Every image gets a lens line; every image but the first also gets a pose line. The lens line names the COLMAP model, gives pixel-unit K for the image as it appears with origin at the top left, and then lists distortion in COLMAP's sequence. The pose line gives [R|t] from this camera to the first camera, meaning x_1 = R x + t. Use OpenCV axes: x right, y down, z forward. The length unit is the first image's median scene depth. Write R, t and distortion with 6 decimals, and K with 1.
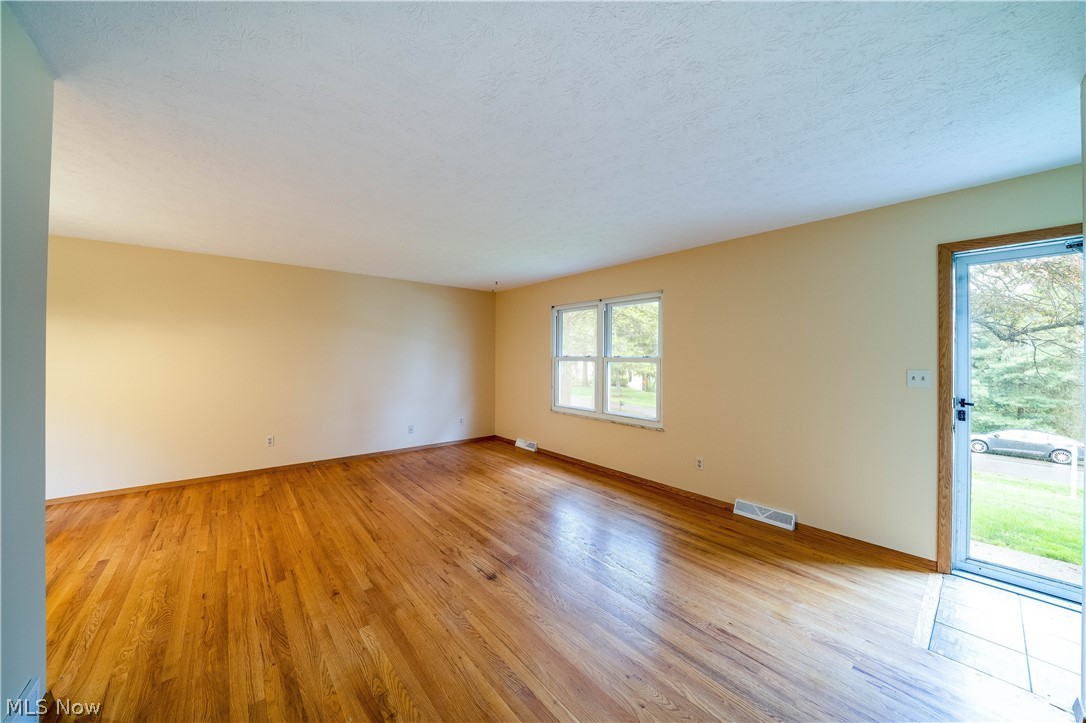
lens RADIAL K [[379.2, 0, 534.8], [0, 379.2, 357.7], [0, 0, 1]] dist [-0.022043, 0.001057]
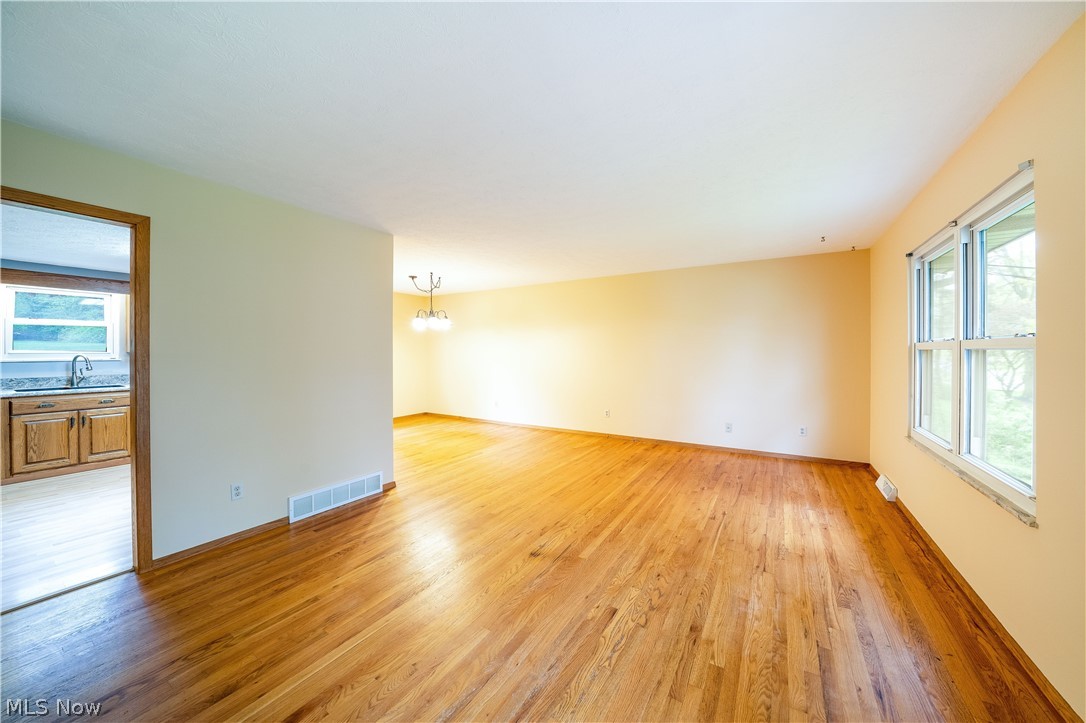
lens RADIAL K [[379.2, 0, 547.3], [0, 379.2, 358.5], [0, 0, 1]] dist [-0.022043, 0.001057]
pose [[0.340091, 0.012361, -0.940311, 0.546449], [0.000993, 0.999908, 0.013503, 0.017497], [0.940392, -0.005526, 0.340047, 0.427726]]
